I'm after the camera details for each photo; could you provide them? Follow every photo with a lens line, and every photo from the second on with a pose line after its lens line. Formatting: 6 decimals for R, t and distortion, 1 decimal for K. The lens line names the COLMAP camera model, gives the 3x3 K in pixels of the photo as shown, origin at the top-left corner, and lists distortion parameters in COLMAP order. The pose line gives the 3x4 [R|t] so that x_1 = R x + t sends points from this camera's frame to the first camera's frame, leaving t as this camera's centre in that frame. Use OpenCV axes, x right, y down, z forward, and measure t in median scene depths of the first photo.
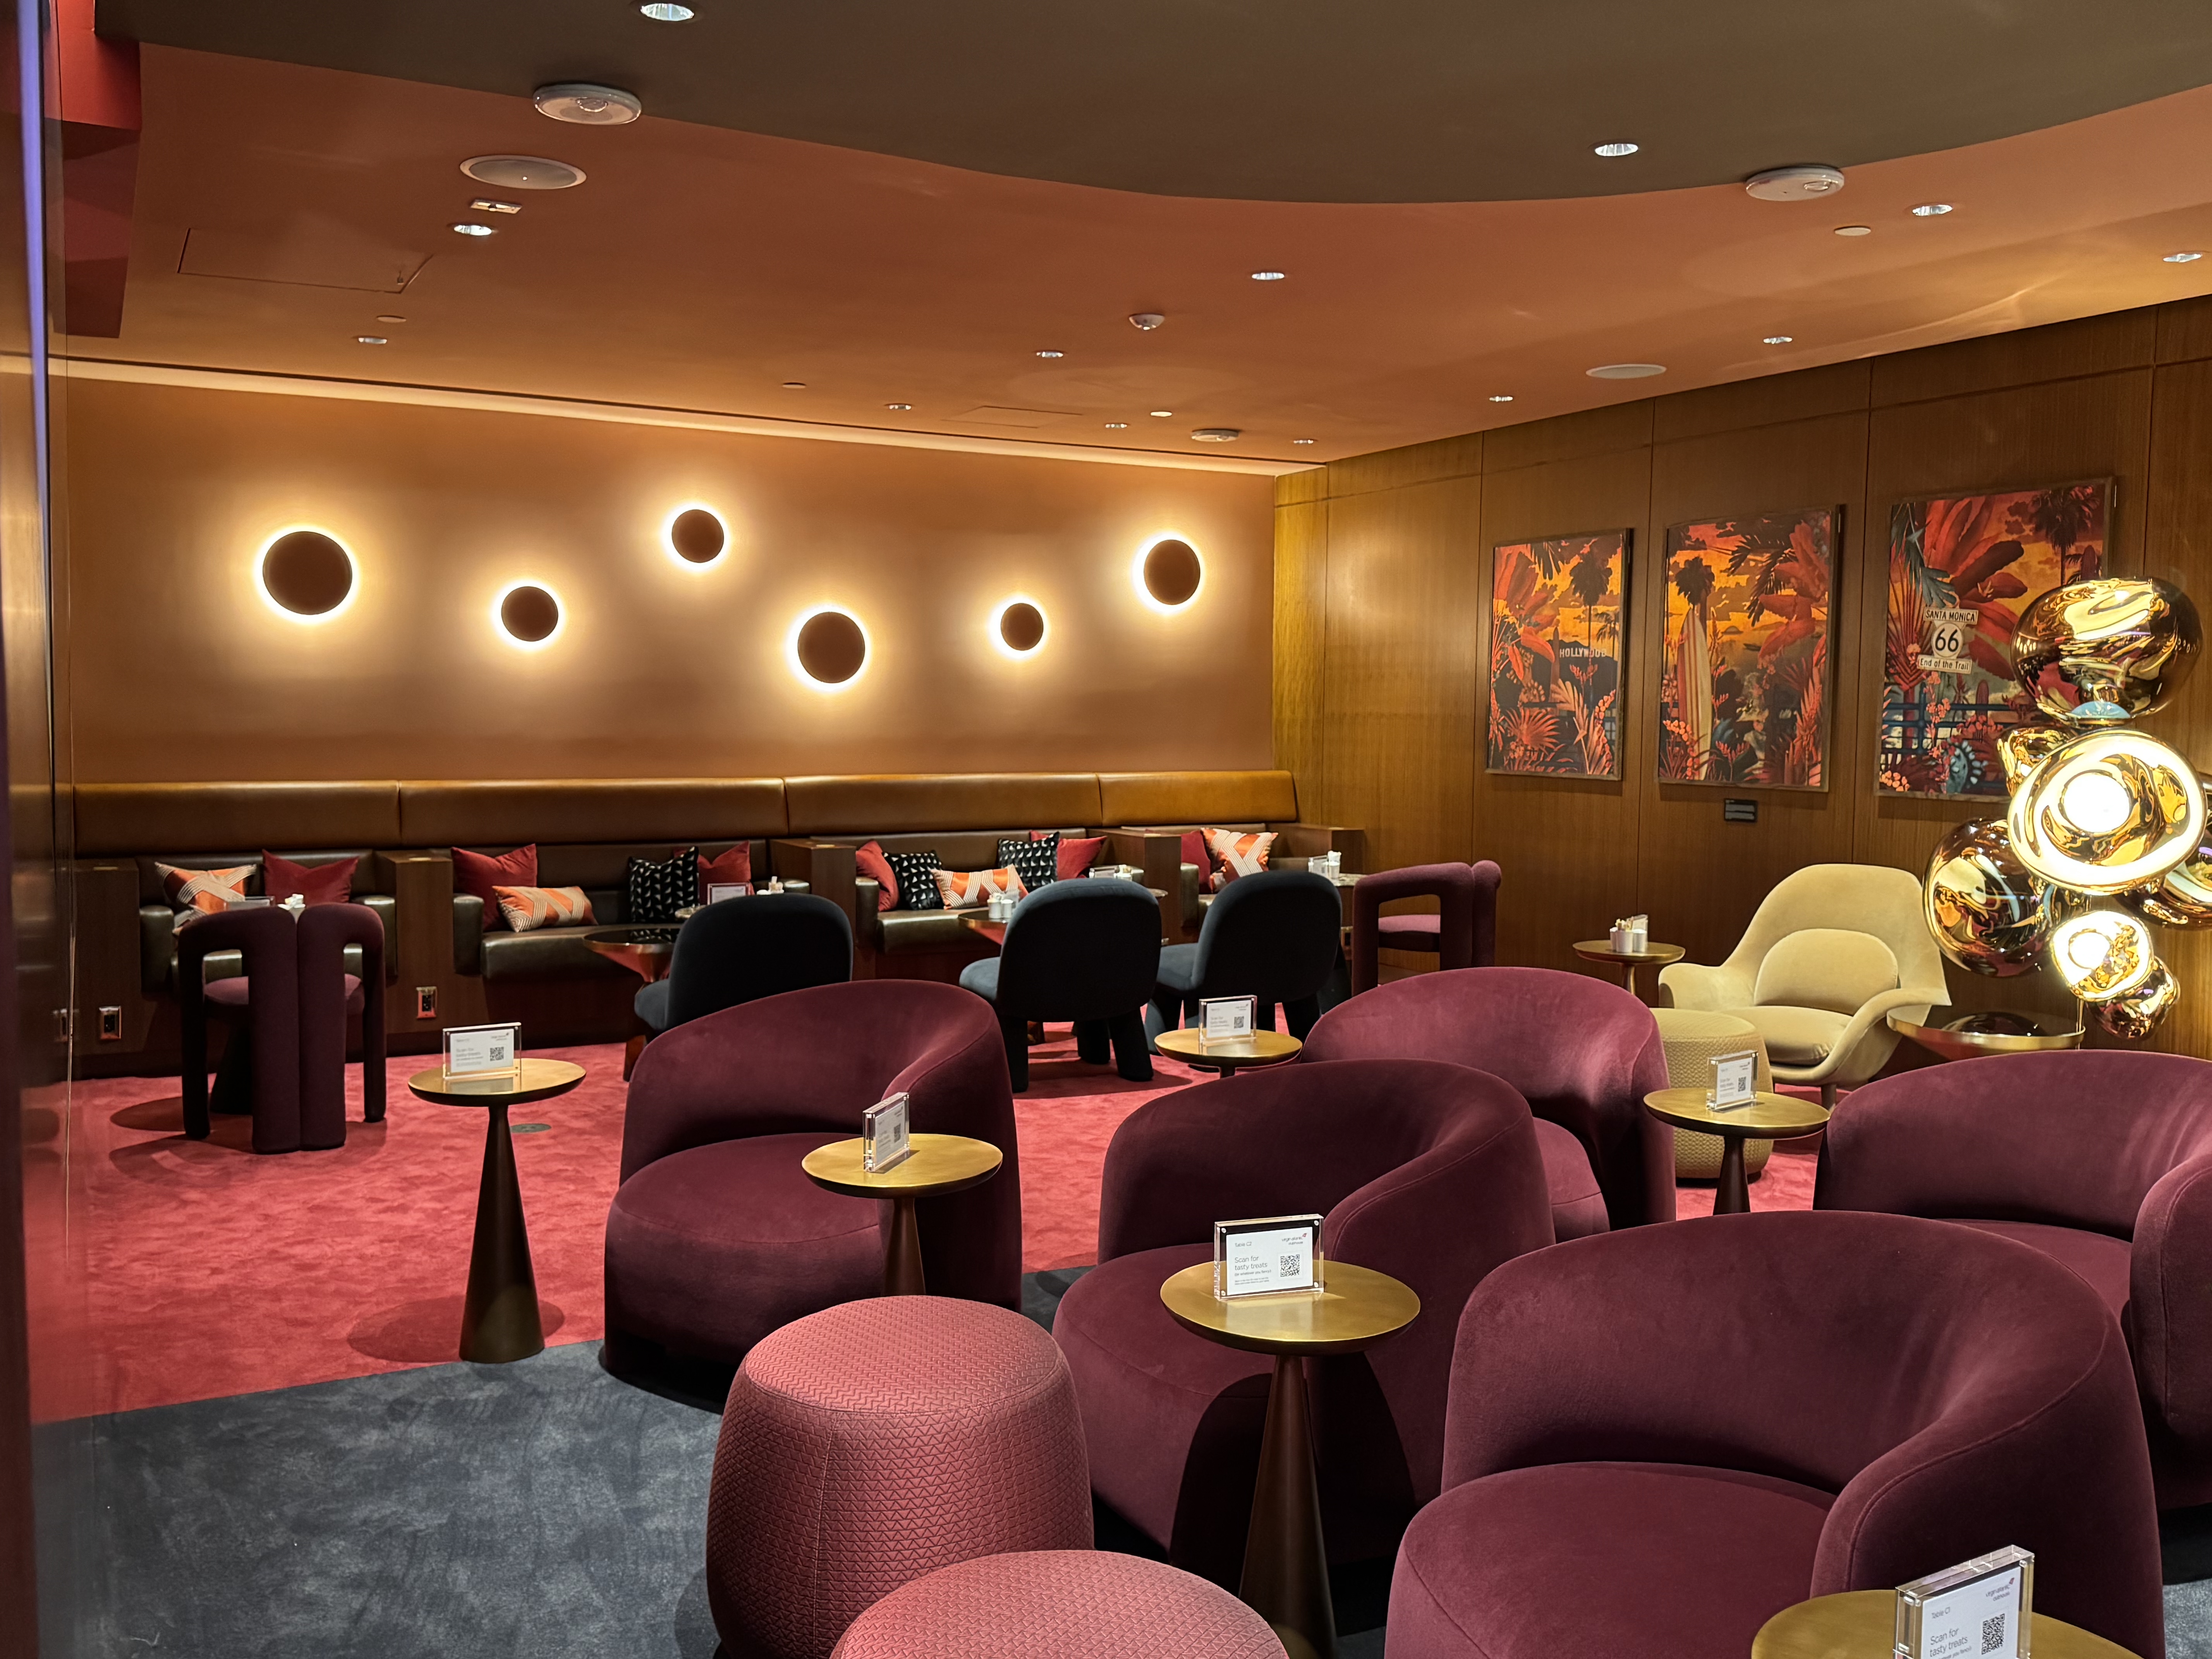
lens RADIAL K [[1820.0, 0, 1086.9], [0, 1820.0, 834.4], [0, 0, 1]] dist [-0.017111, -0.040852]
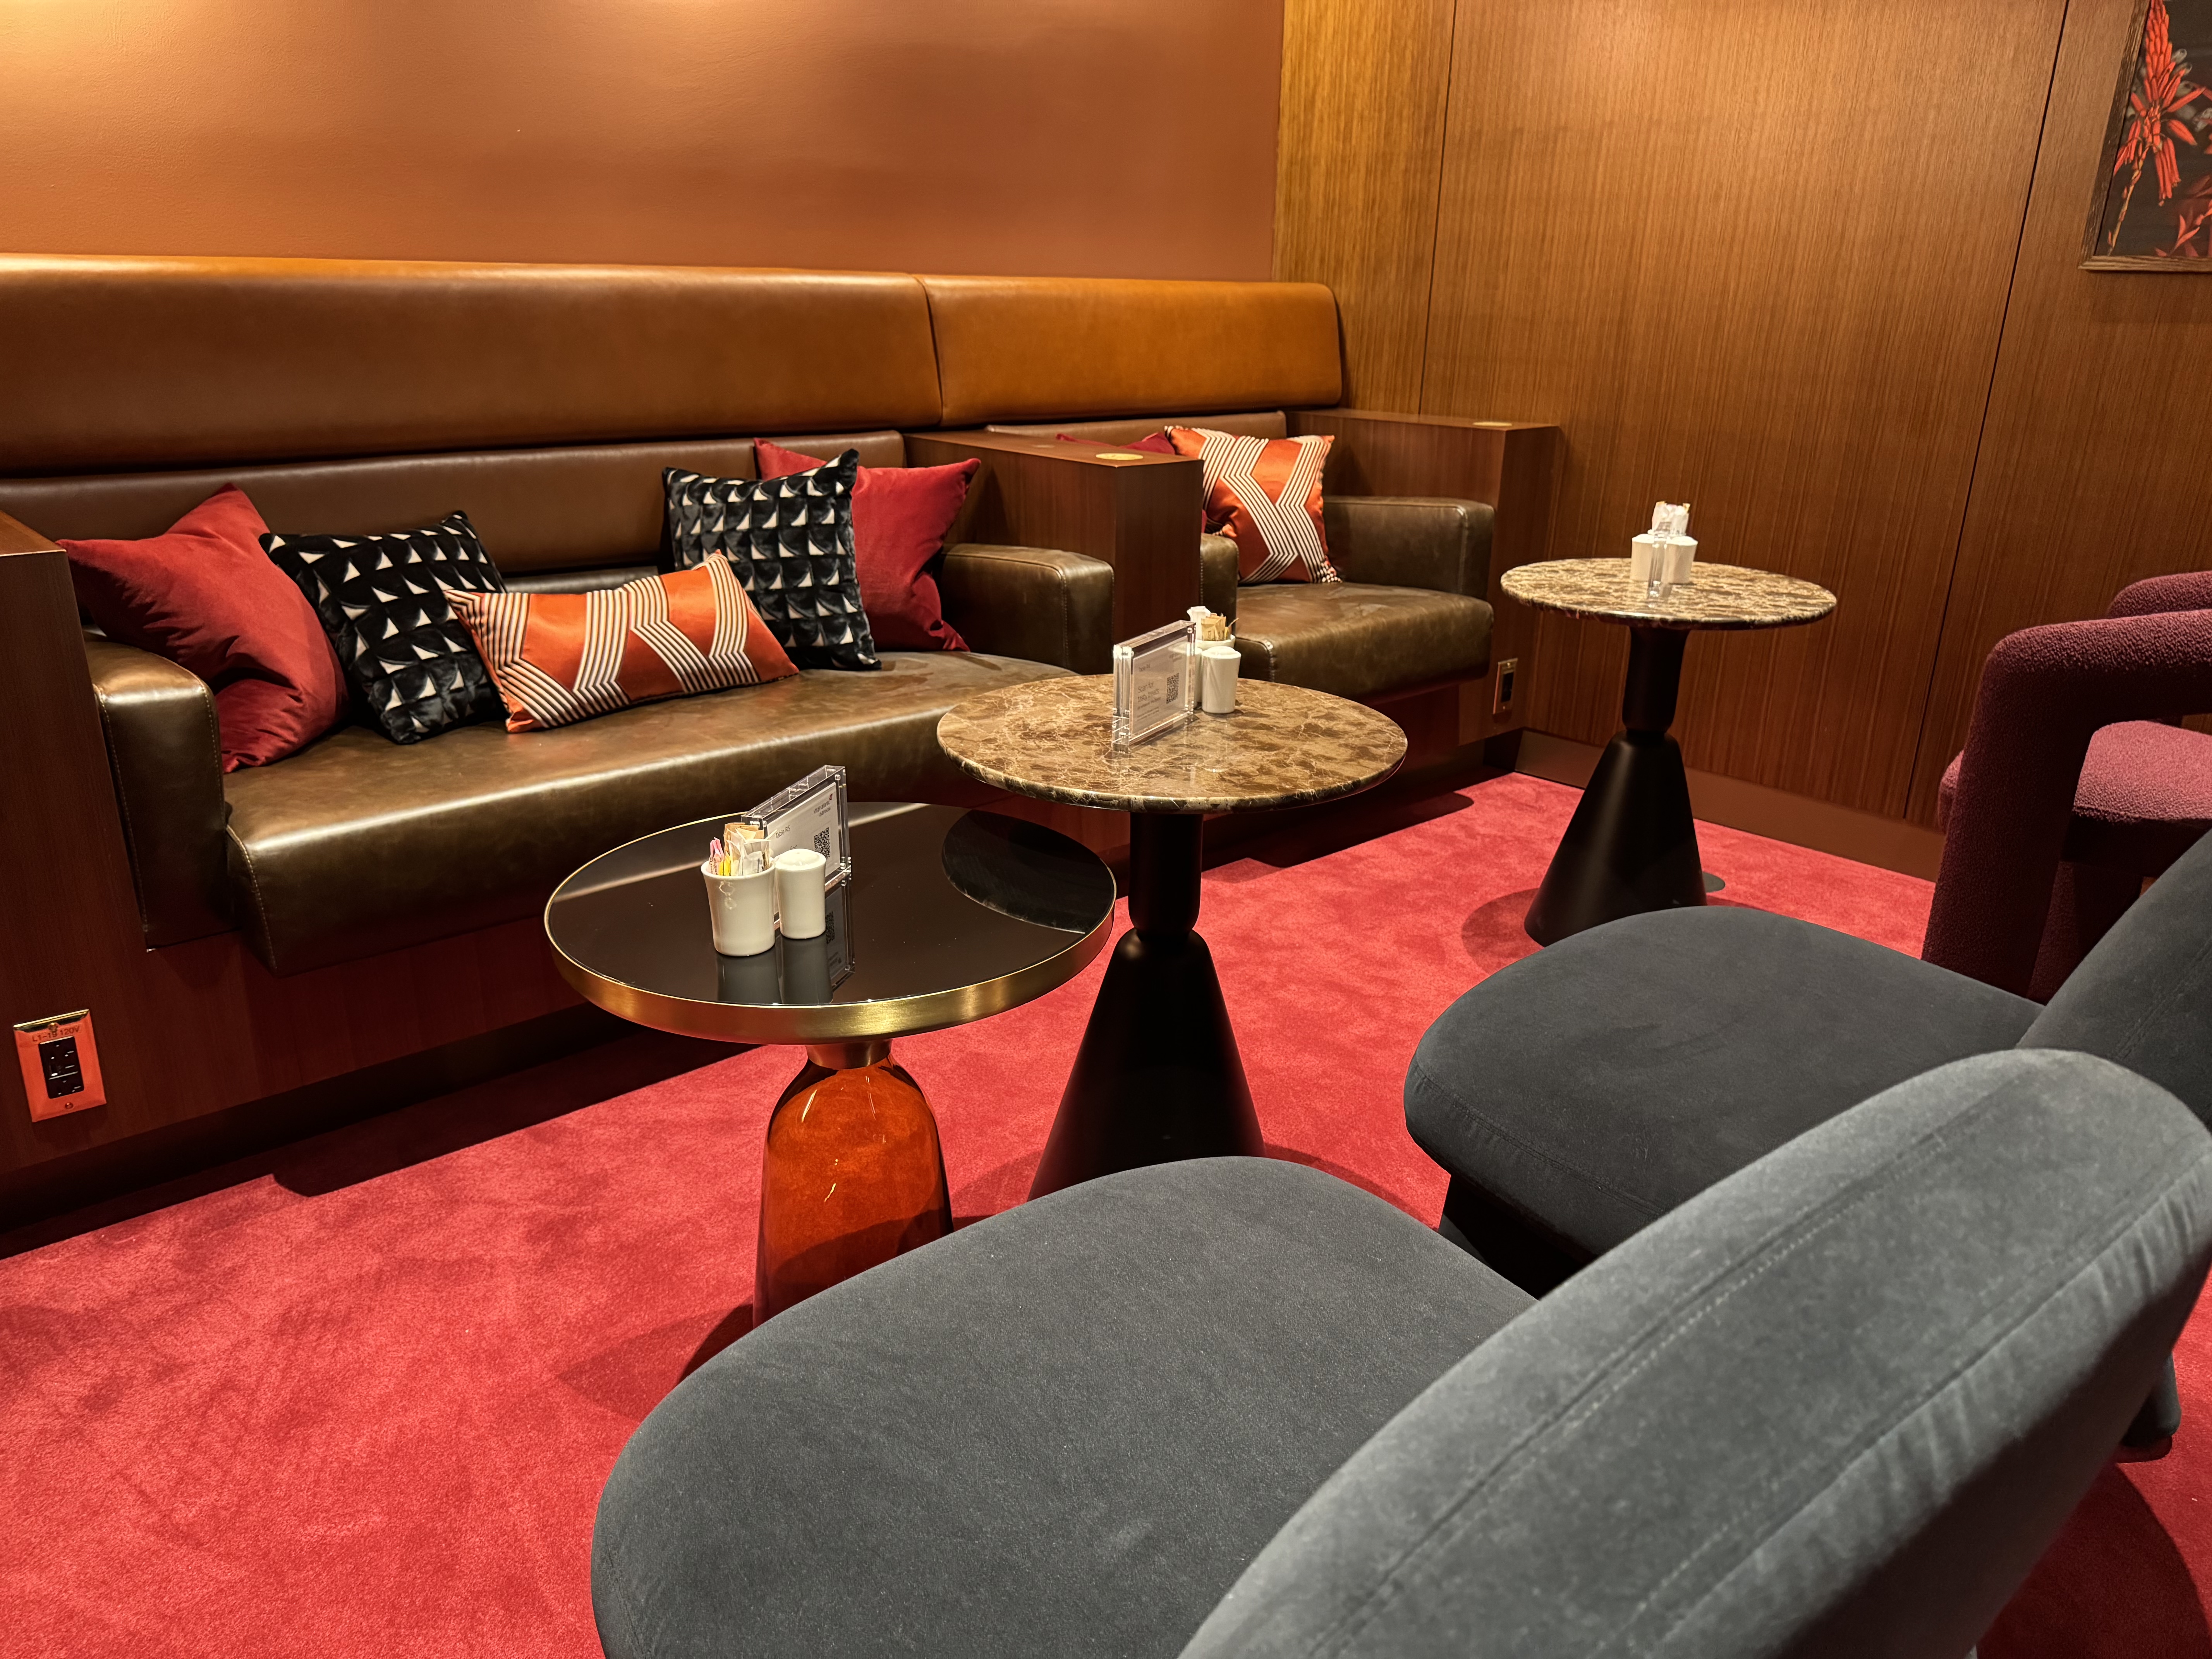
lens RADIAL K [[1550.5, 0, 1104.8], [0, 1550.5, 822.3], [0, 0, 1]] dist [0.062790, -0.063801]
pose [[0.967789, -0.068948, 0.242136, -0.051367], [0.001720, 0.963558, 0.267496, -0.013709], [-0.251755, -0.258463, 0.932639, 0.802492]]
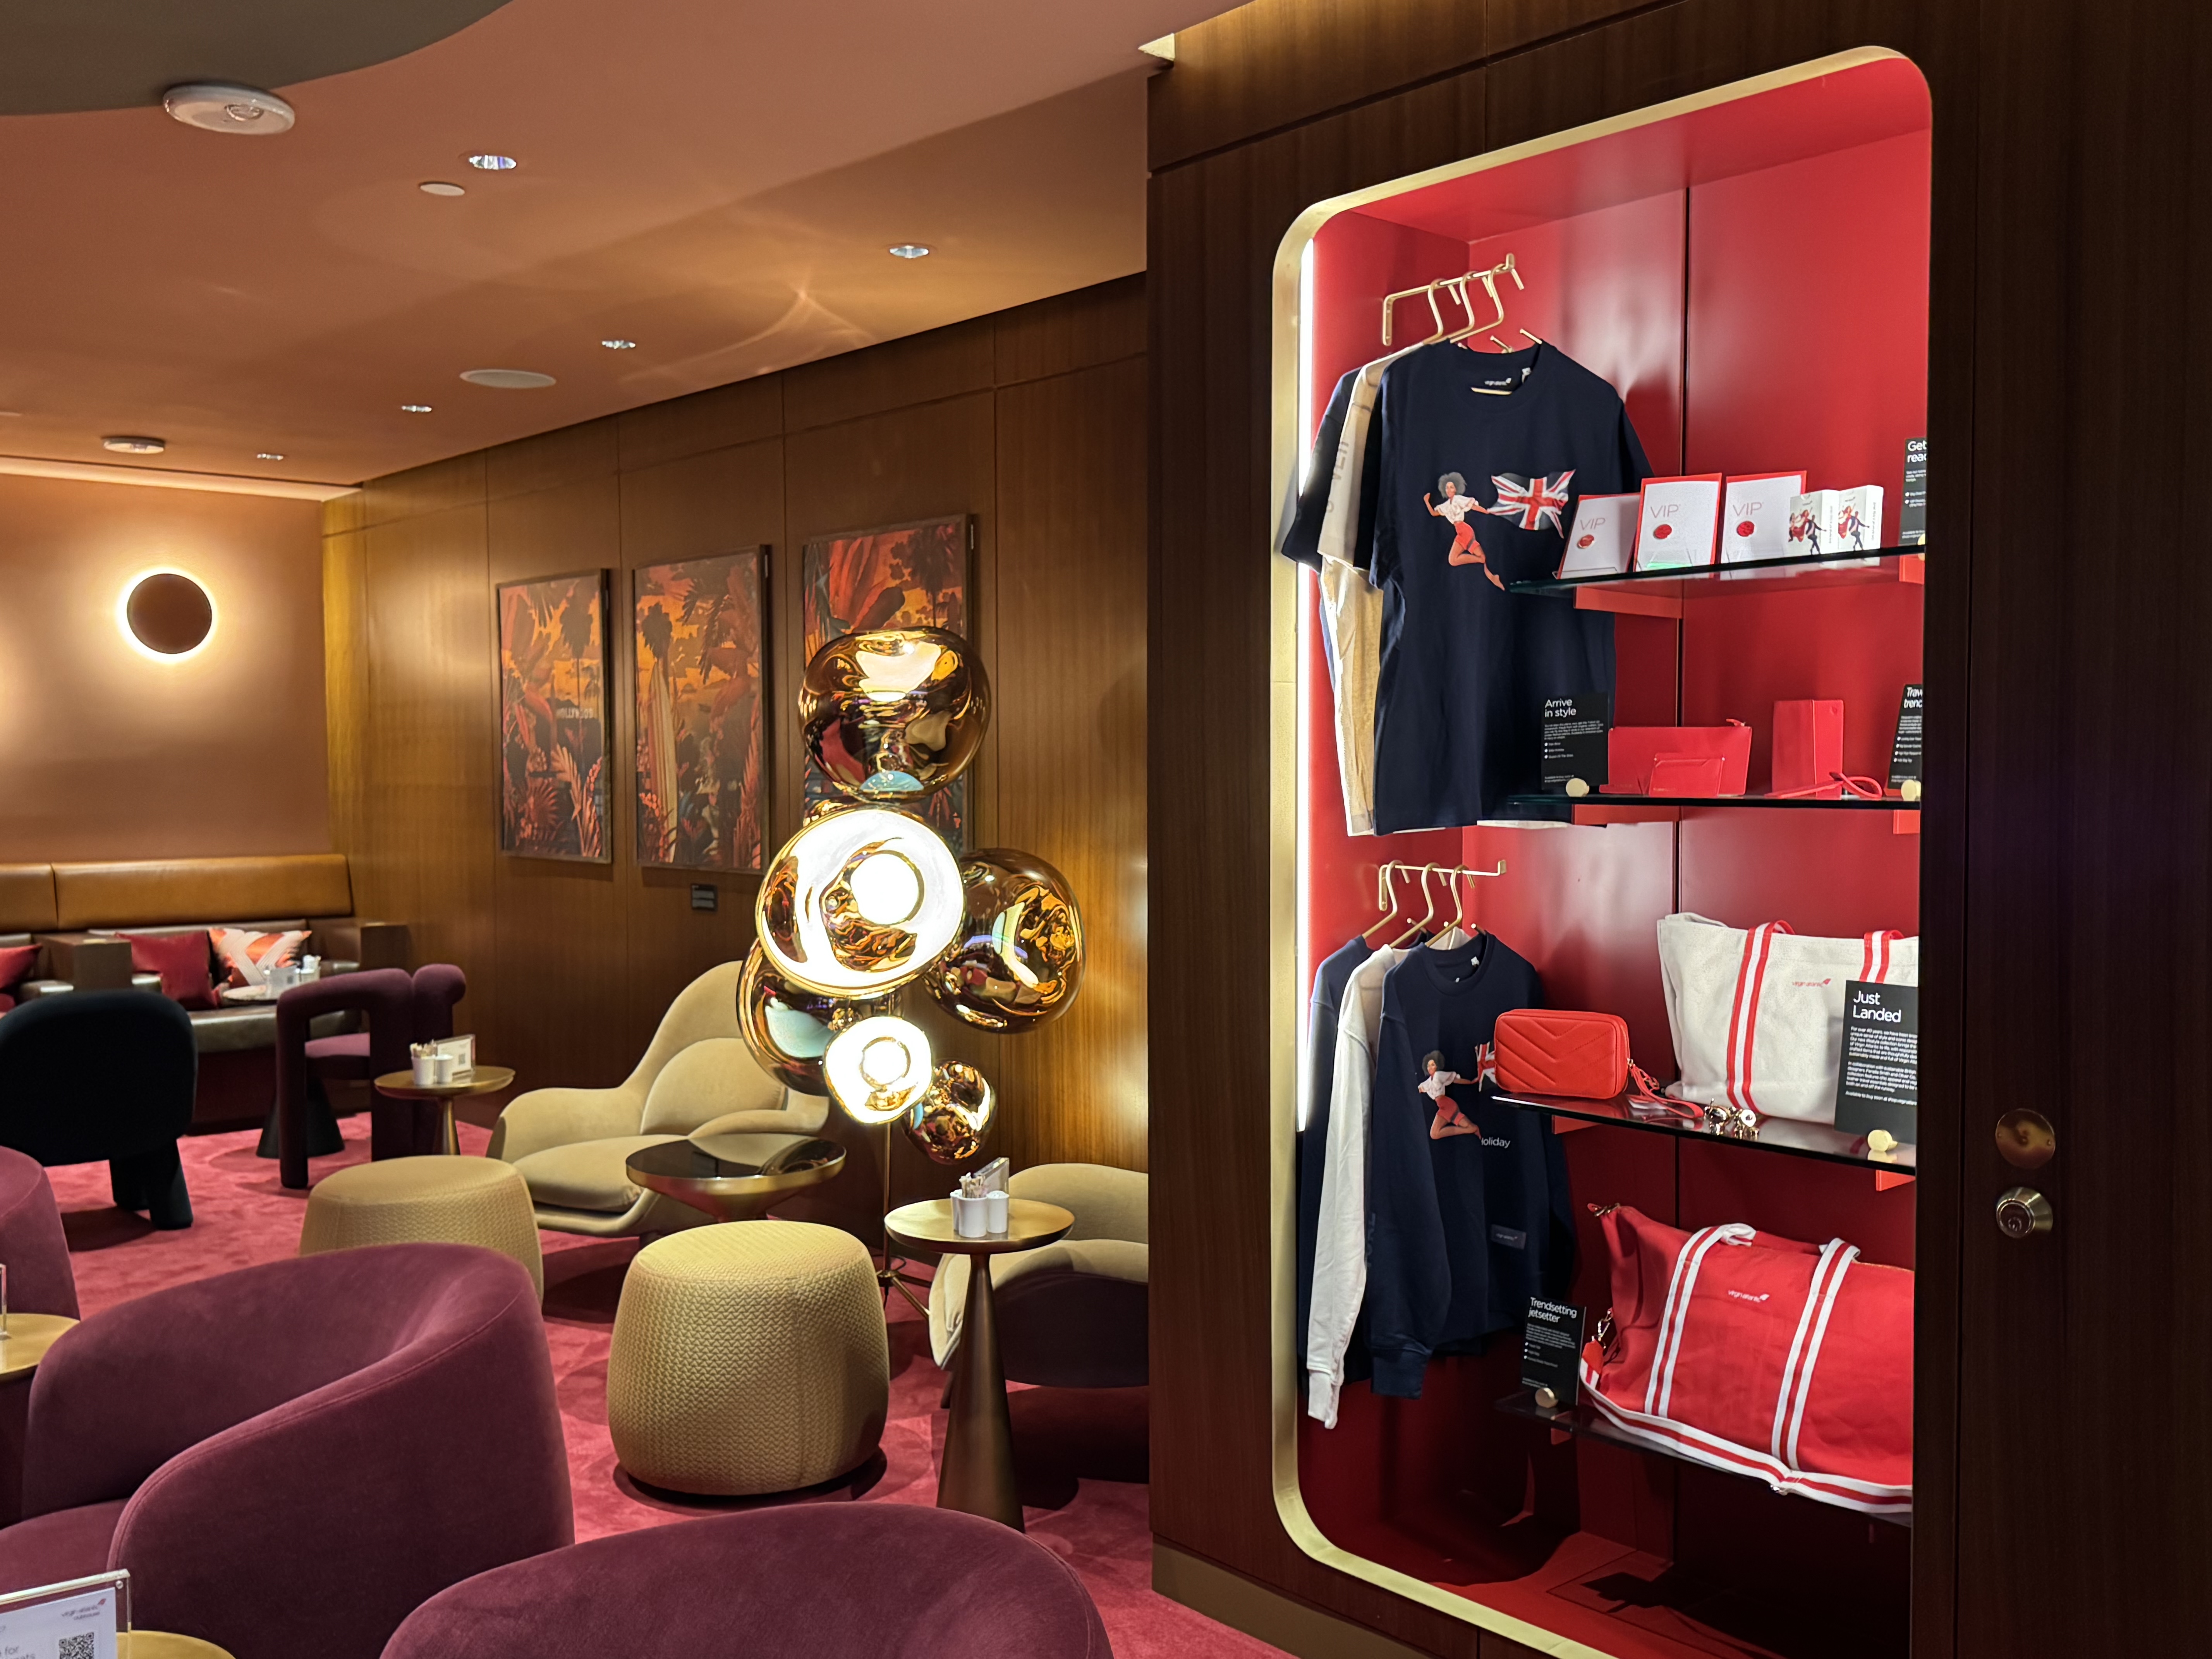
lens RADIAL K [[1985.3, 0, 1105.5], [0, 1985.3, 819.4], [0, 0, 1]] dist [0.057107, -0.011030]
pose [[0.966845, -0.019905, 0.254589, 0.274679], [0.030032, 0.998902, -0.035952, -0.009481], [-0.253593, 0.042406, 0.966381, 0.036473]]
